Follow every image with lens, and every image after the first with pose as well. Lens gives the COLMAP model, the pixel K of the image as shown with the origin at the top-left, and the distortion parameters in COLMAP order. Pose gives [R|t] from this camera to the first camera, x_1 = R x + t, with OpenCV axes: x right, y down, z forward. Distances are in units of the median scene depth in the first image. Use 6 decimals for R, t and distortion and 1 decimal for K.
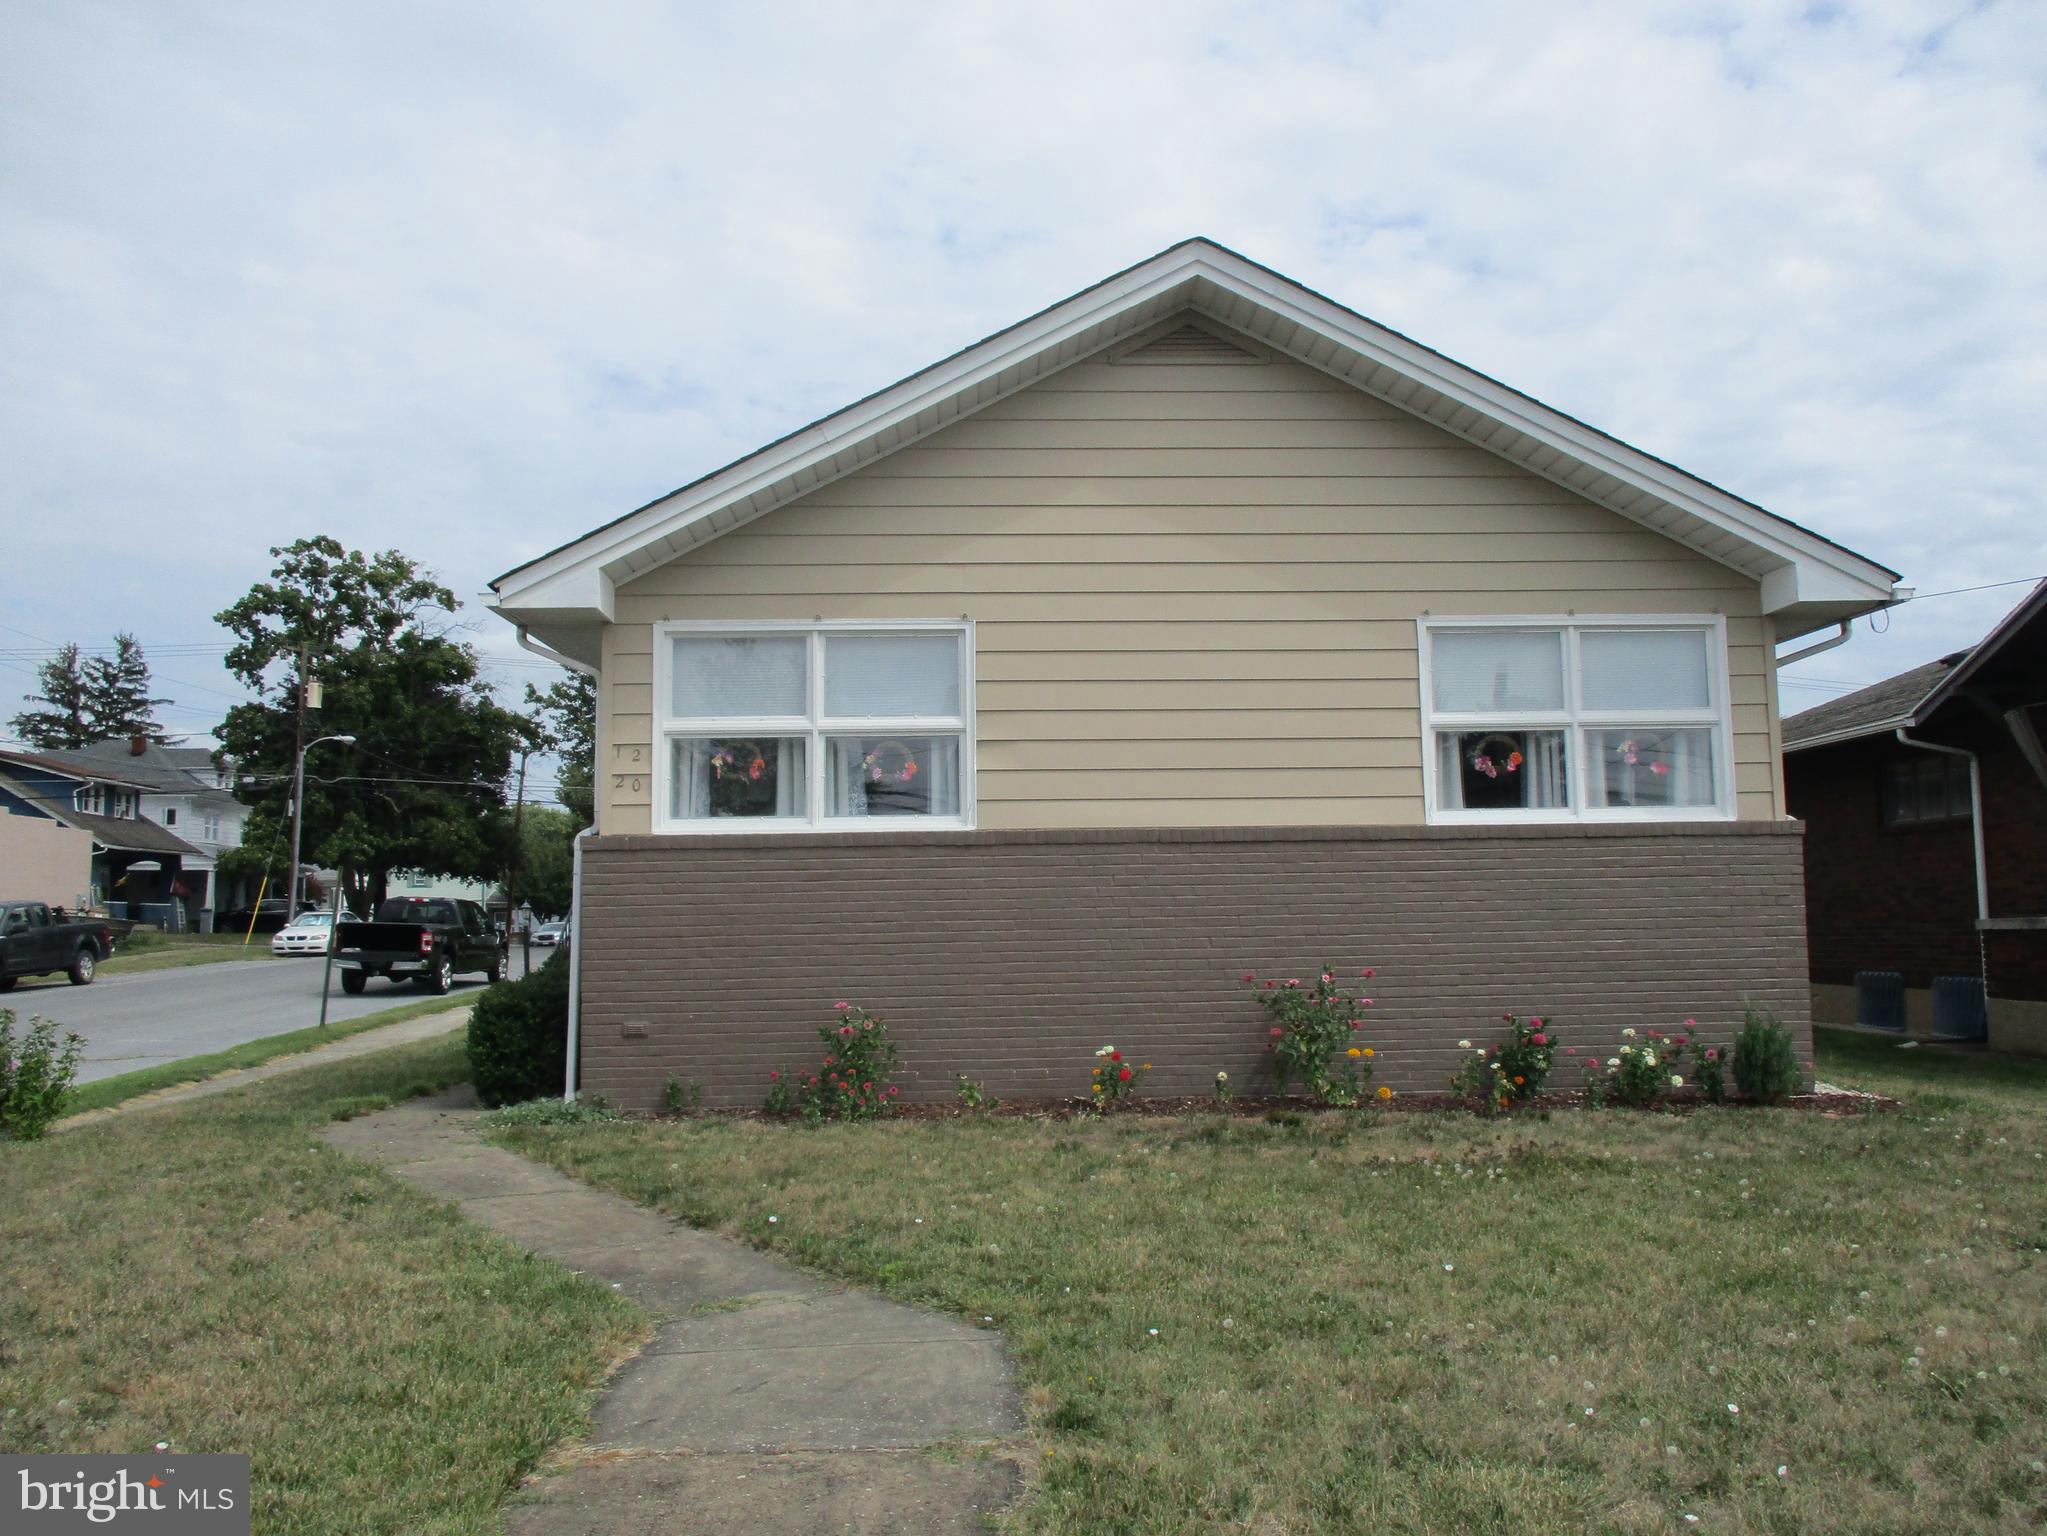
lens RADIAL K [[1715.2, 0, 1023.5], [0, 1715.2, 768.0], [0, 0, 1]] dist [-0.022226, 0.006295]
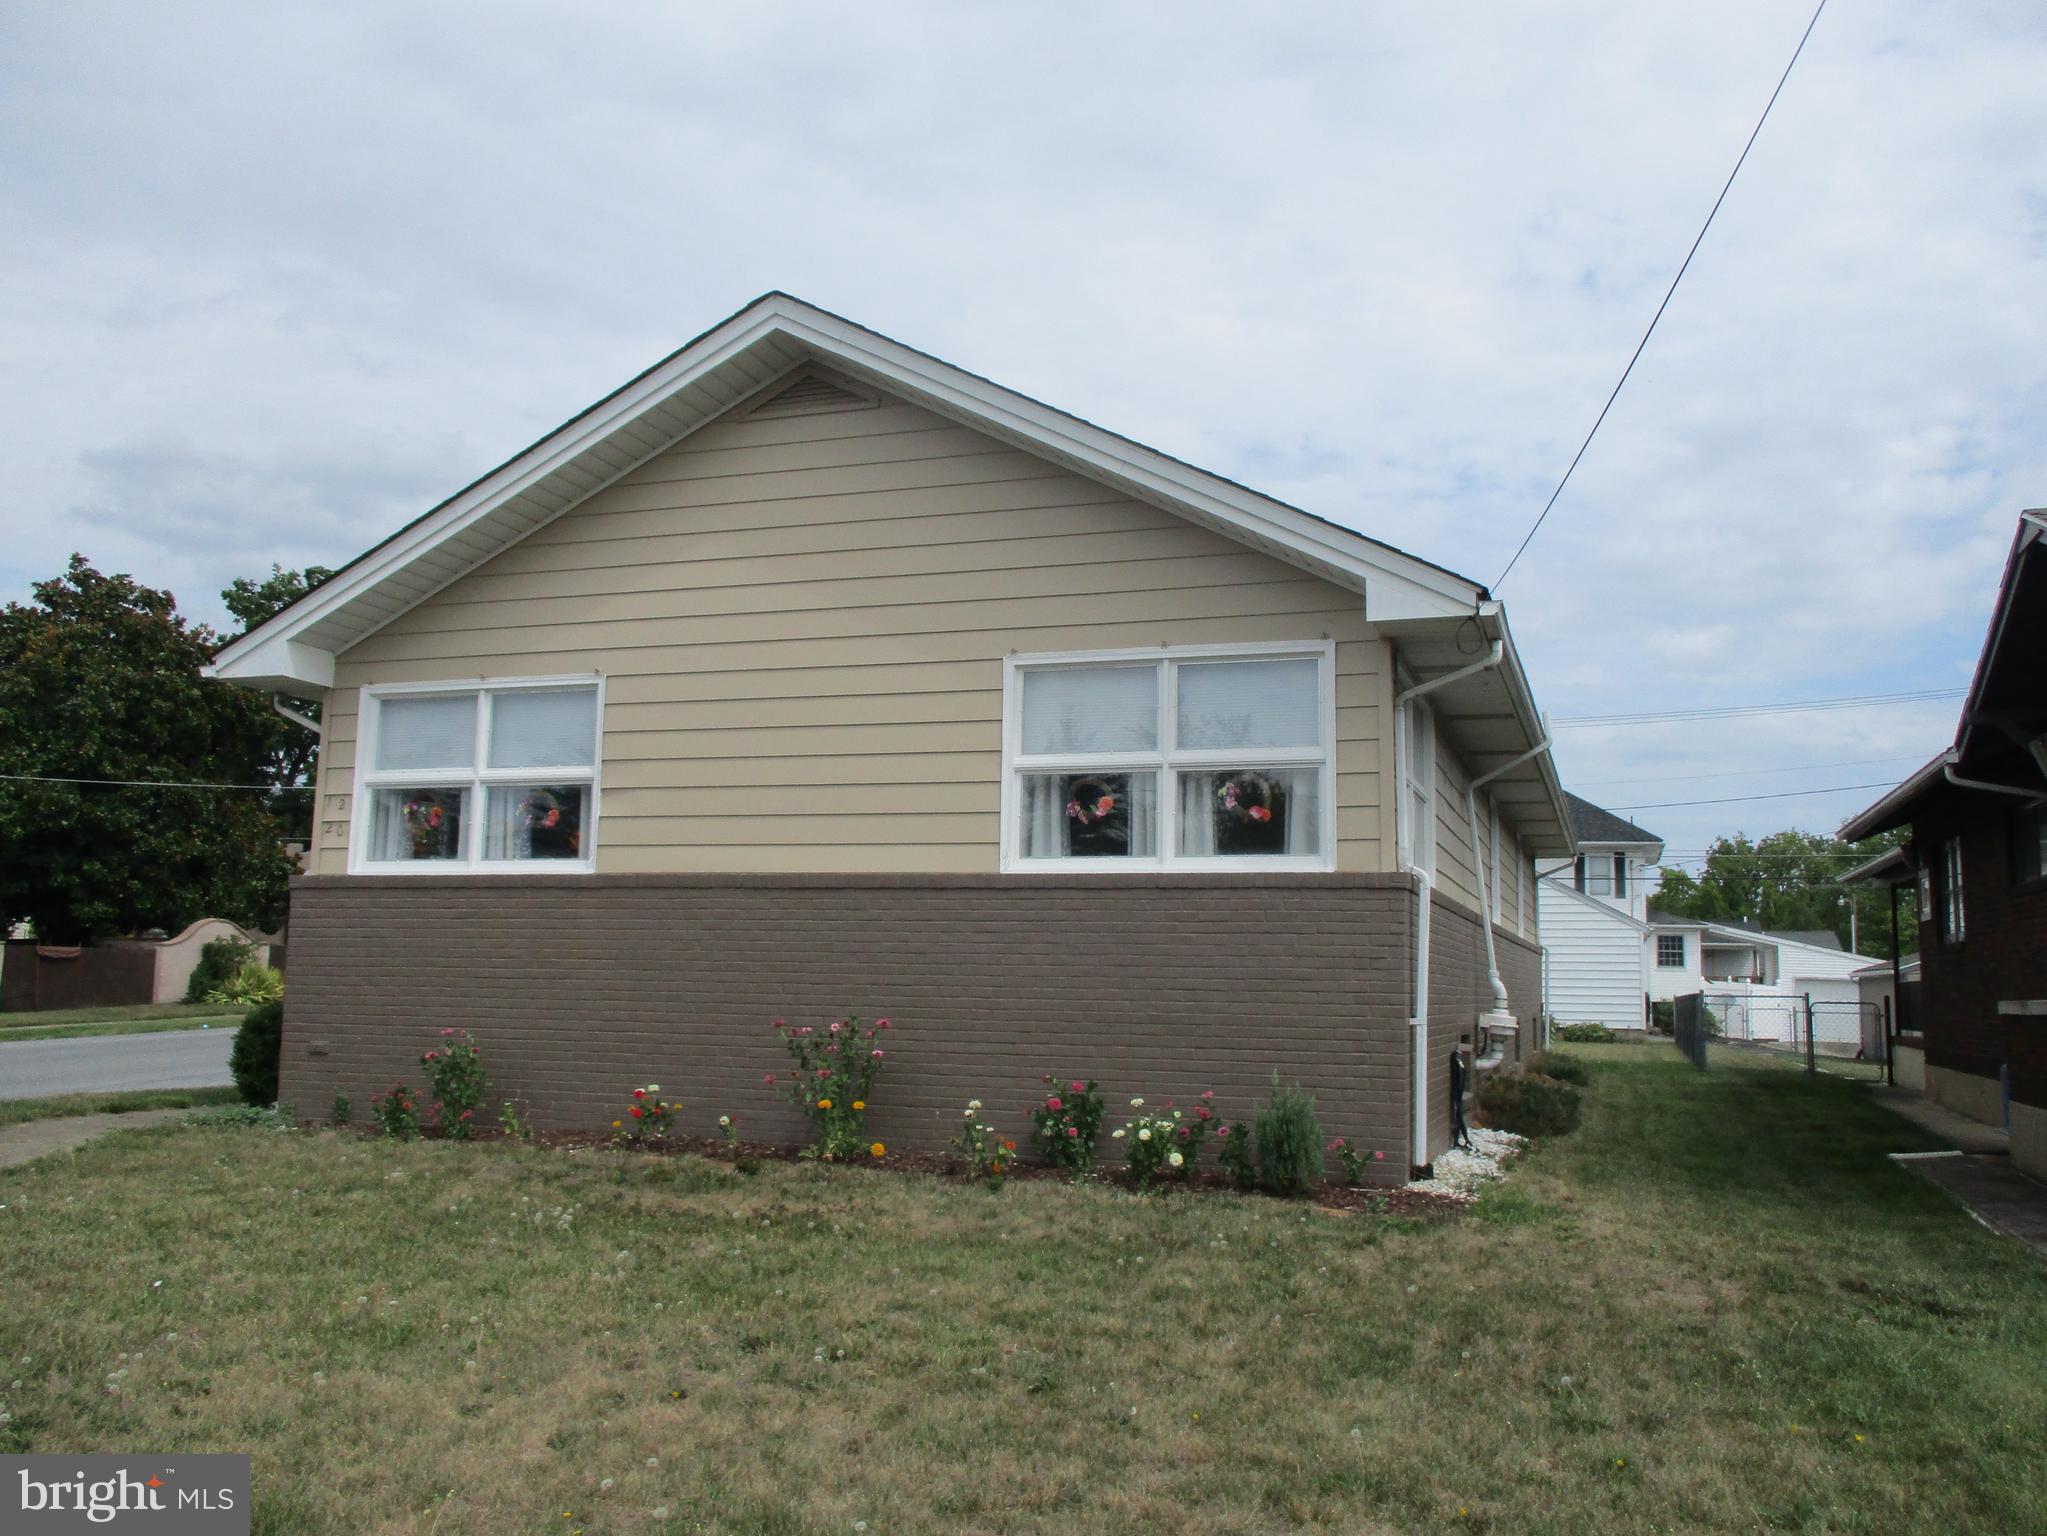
lens RADIAL K [[1715.2, 0, 1023.5], [0, 1715.2, 768.0], [0, 0, 1]] dist [-0.022226, 0.006295]
pose [[0.929930, -0.012780, -0.367515, 0.599001], [0.004694, 0.999727, -0.022886, -0.003473], [0.367707, 0.019557, 0.929736, 0.115078]]
